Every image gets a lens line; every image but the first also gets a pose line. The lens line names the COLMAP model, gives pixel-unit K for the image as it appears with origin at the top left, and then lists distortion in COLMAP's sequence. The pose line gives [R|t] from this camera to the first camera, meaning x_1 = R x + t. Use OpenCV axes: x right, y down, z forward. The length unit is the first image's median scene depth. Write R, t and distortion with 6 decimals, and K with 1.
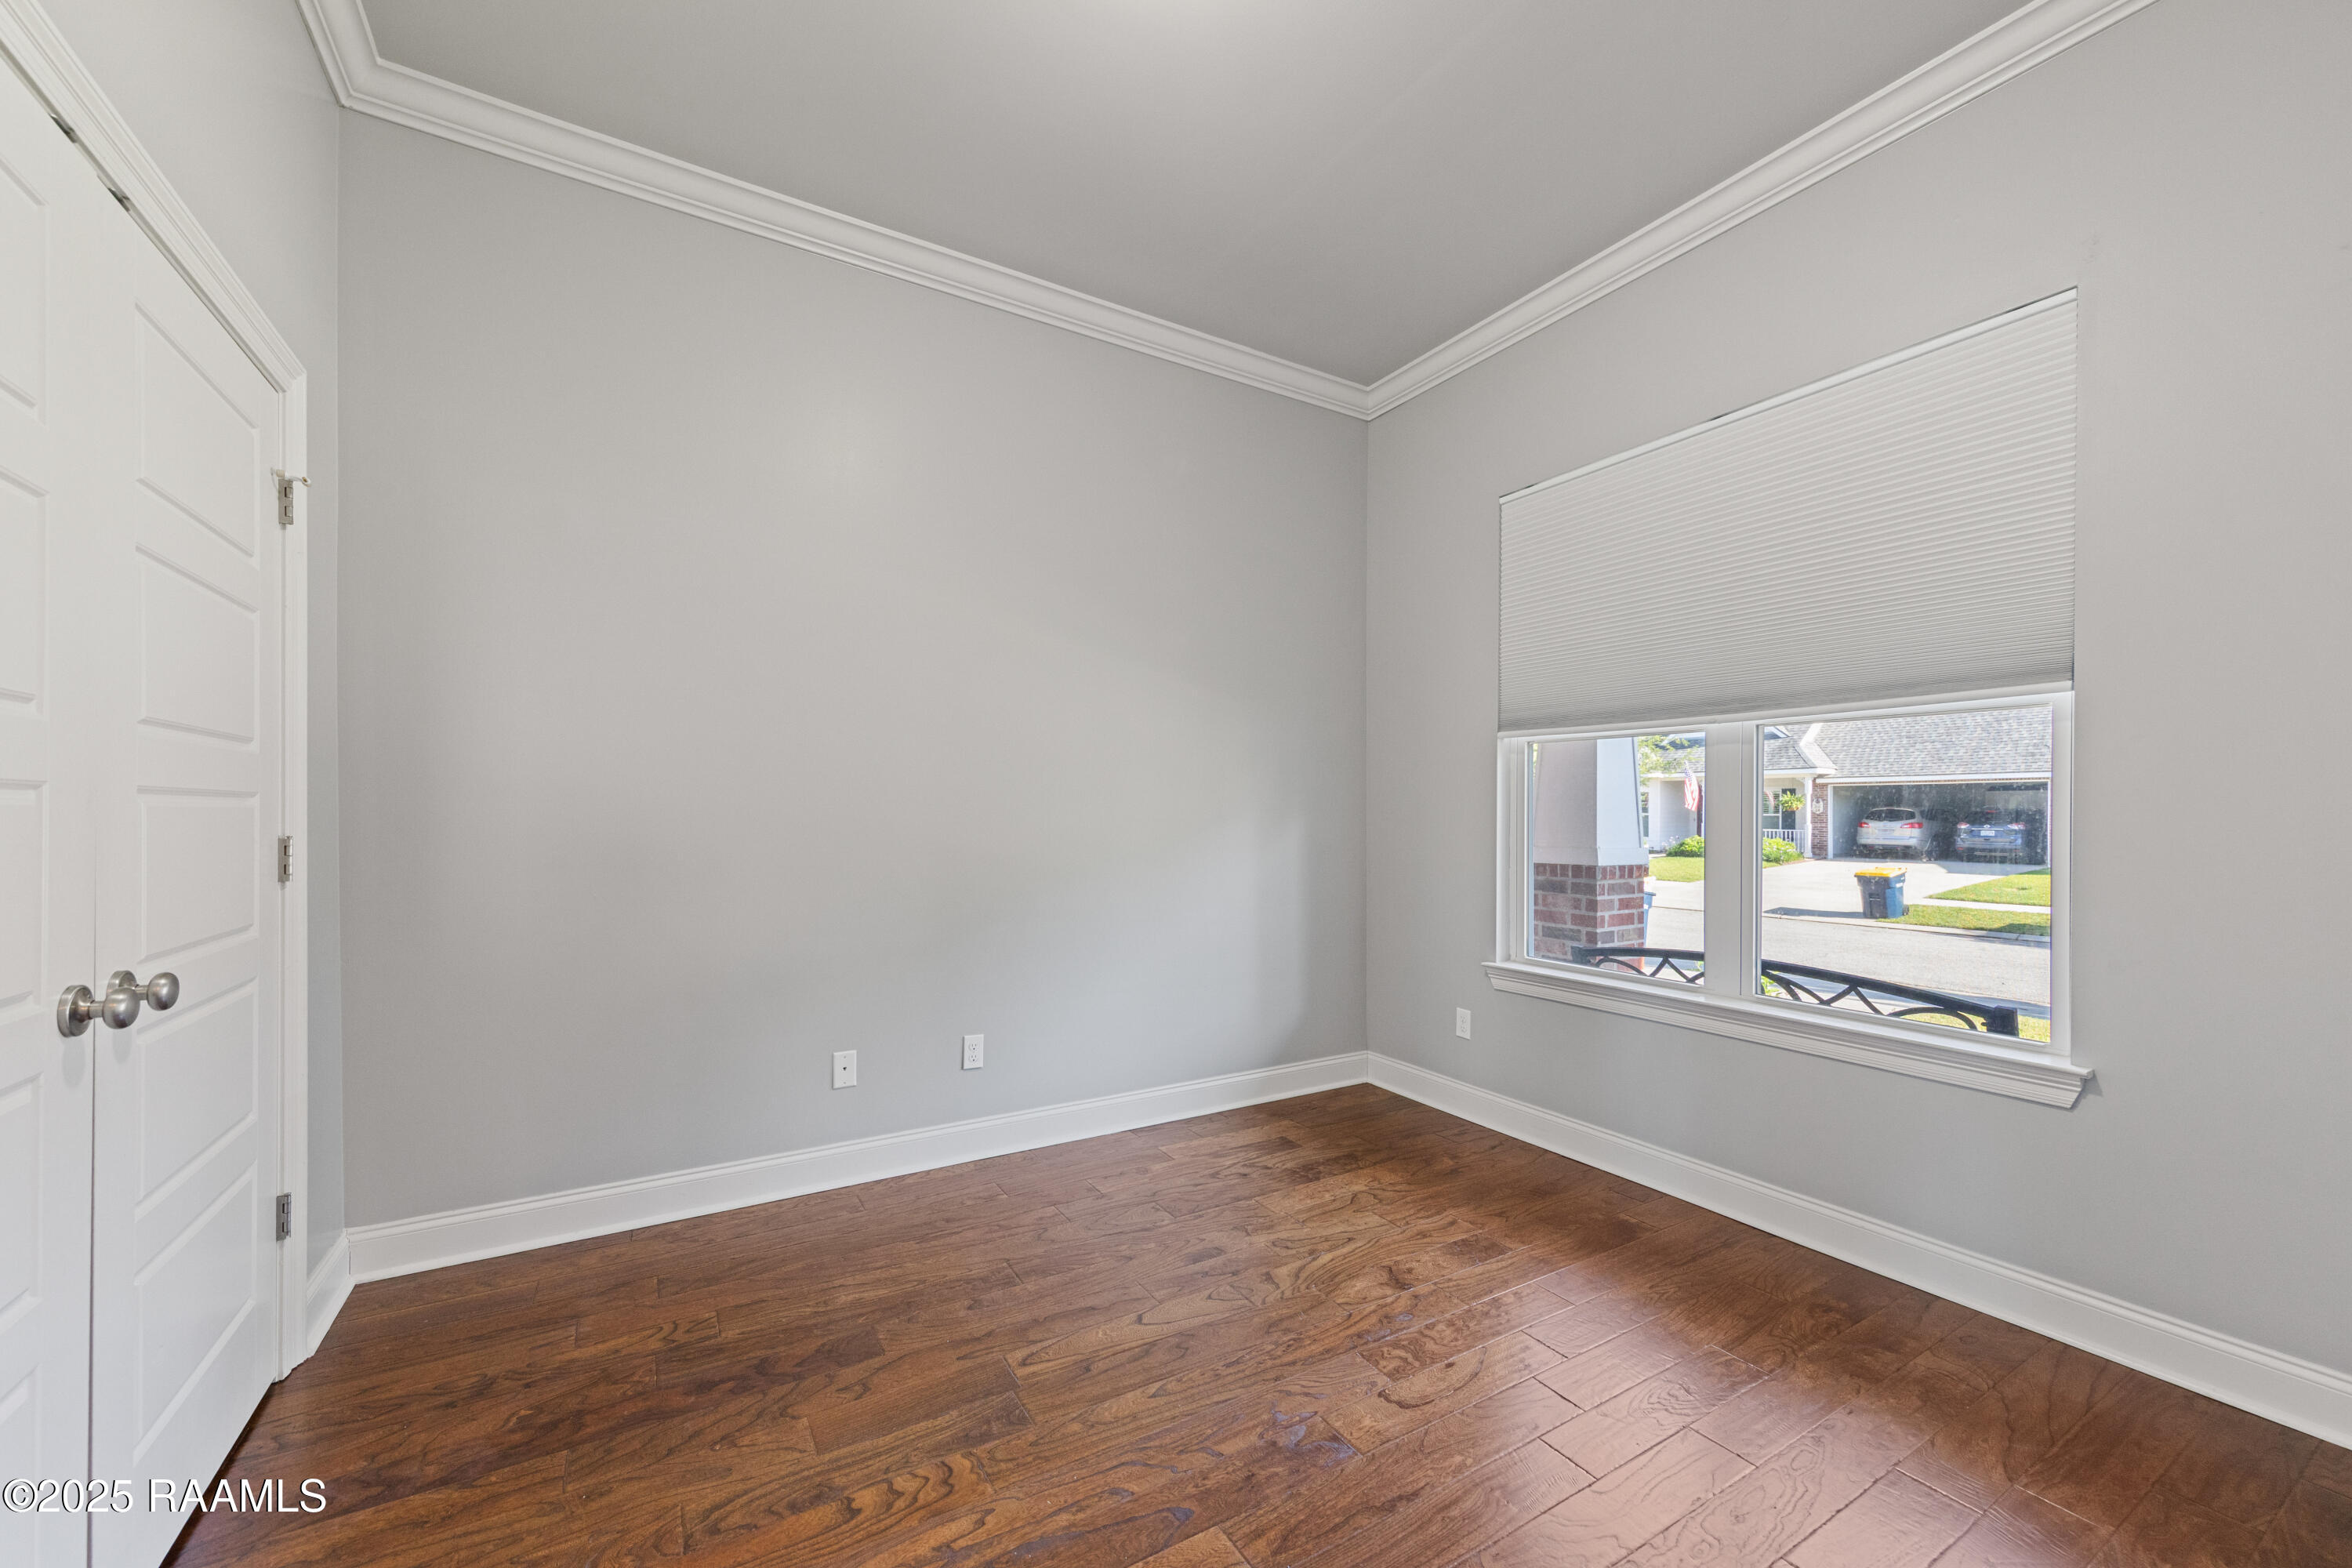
lens RADIAL K [[900.0, 0, 1164.9], [0, 900.0, 799.5], [0, 0, 1]] dist [0.002171, 0.000108]
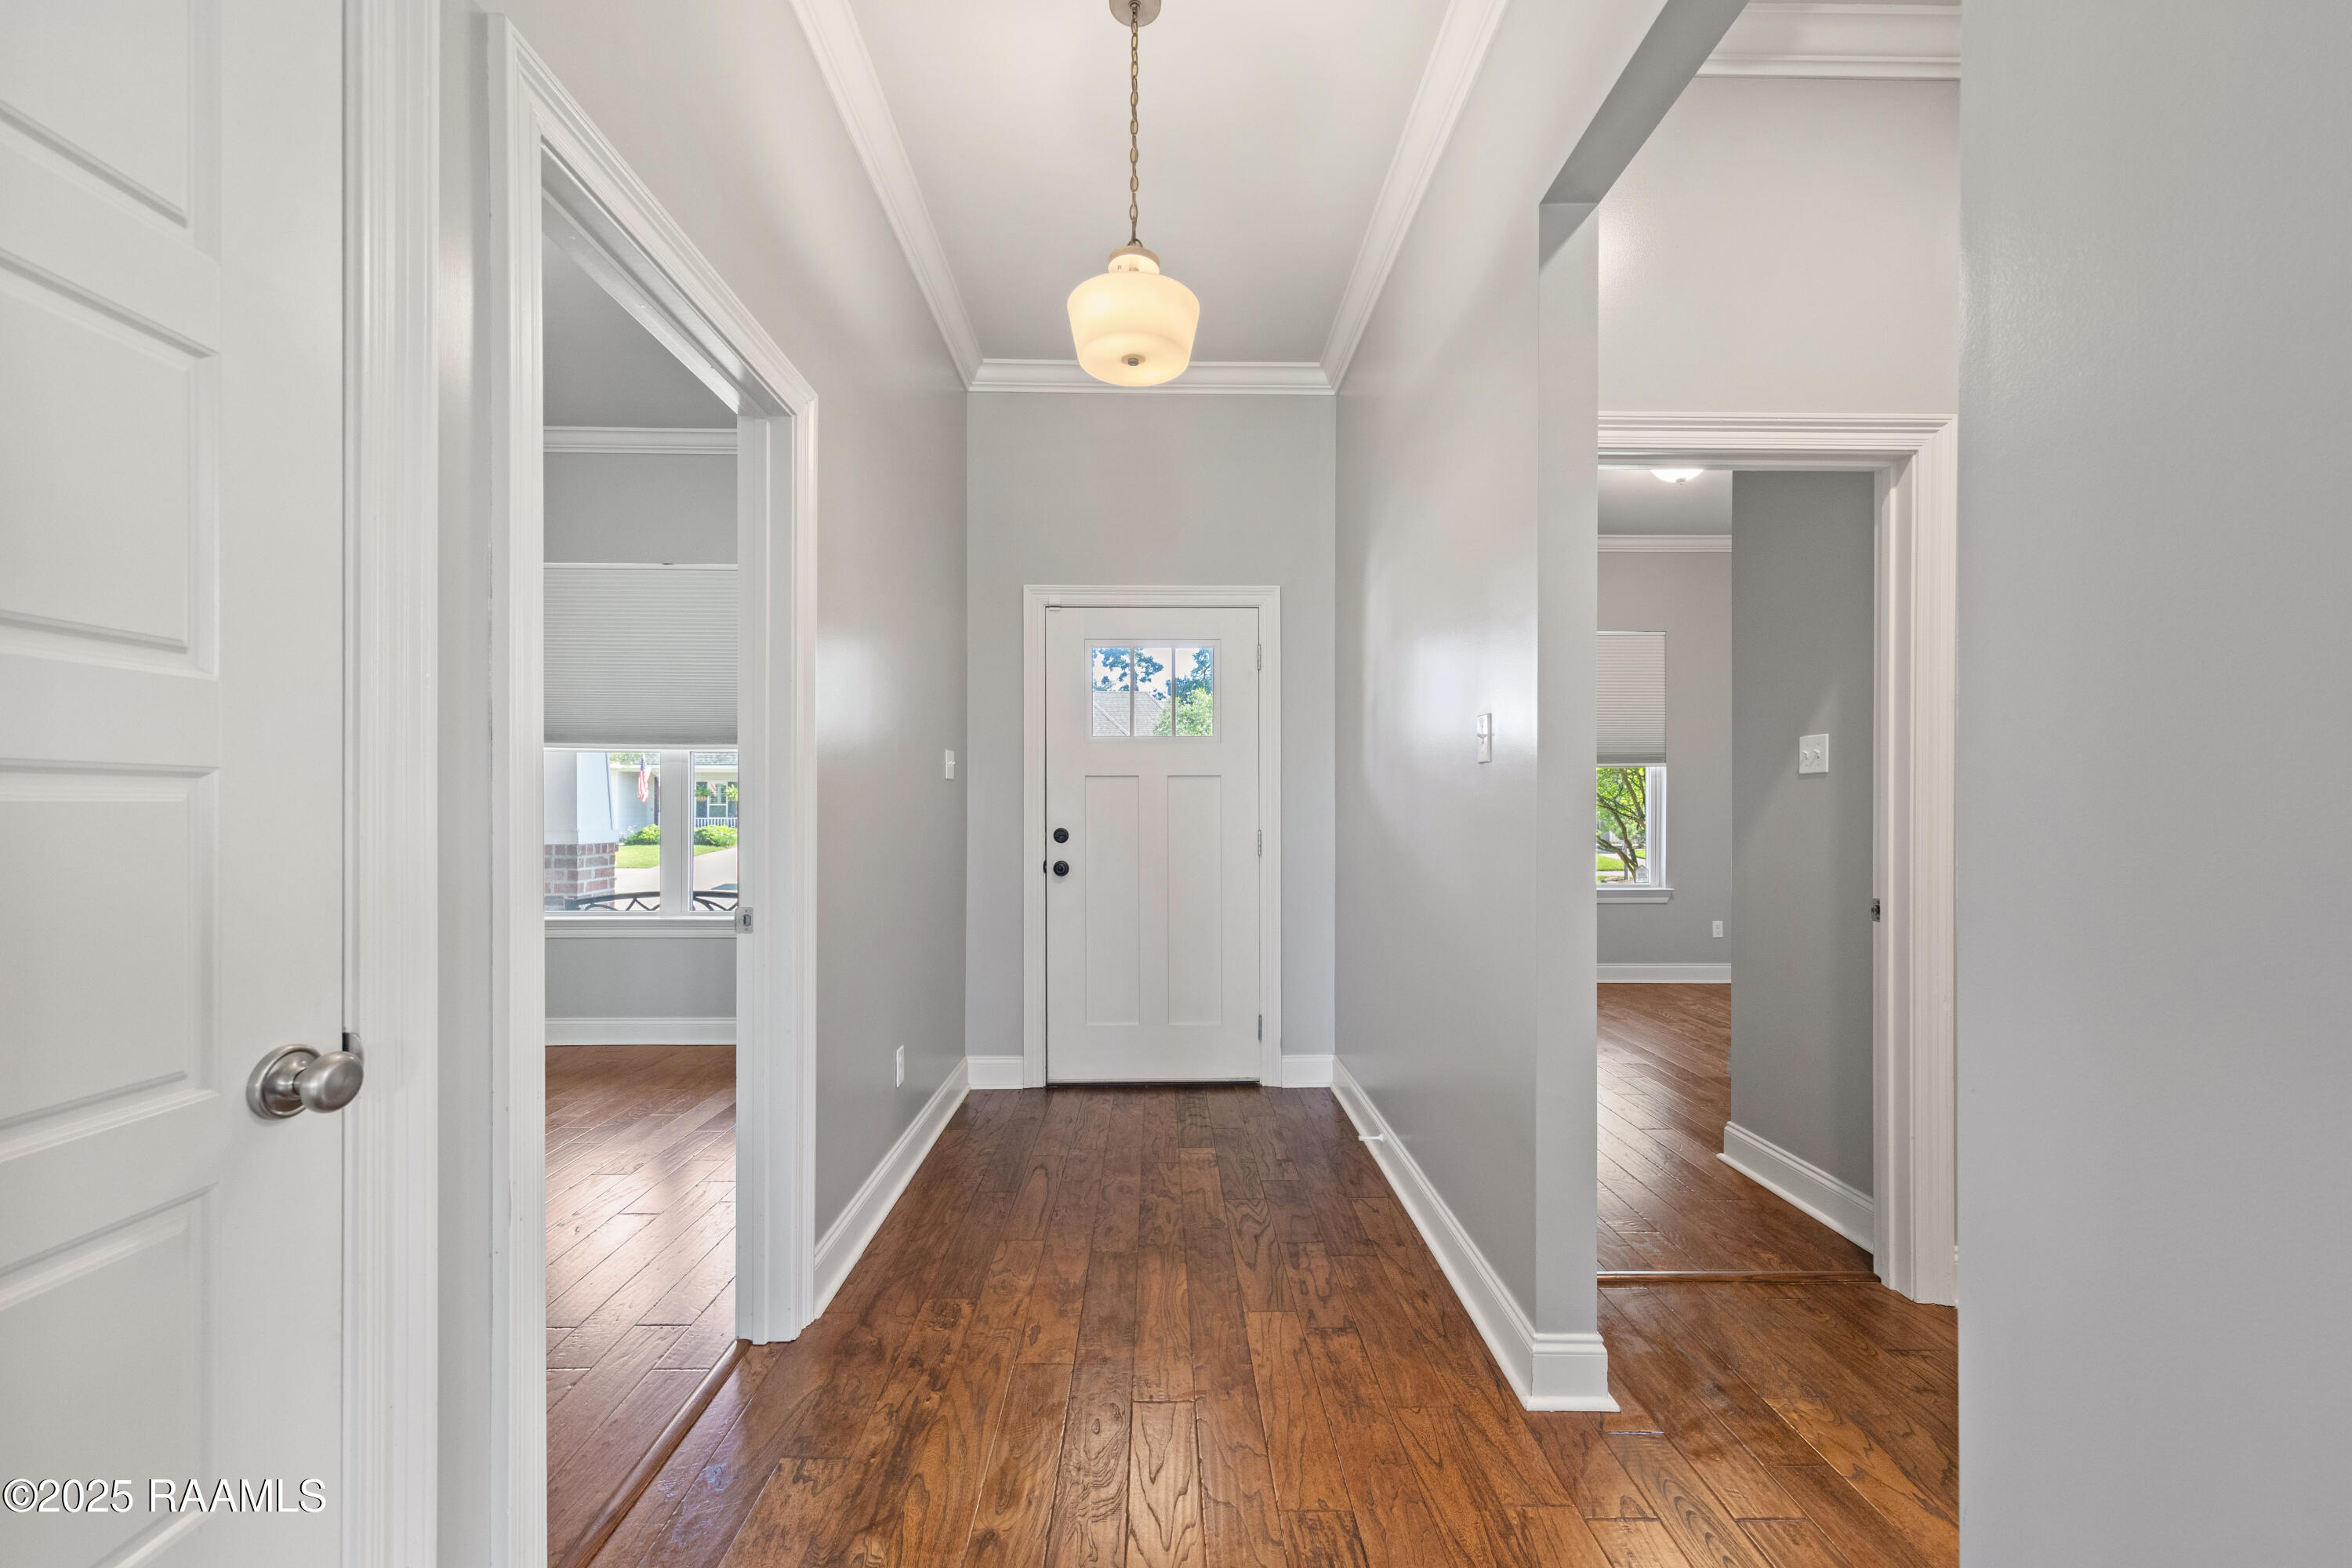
lens RADIAL K [[900.0, 0, 1164.9], [0, 900.0, 799.5], [0, 0, 1]] dist [0.002171, 0.000108]
pose [[0.498033, -0.000767, 0.867158, -0.212681], [-0.008325, 0.999949, 0.005666, -0.004529], [-0.867118, -0.010041, 0.498001, -0.357551]]
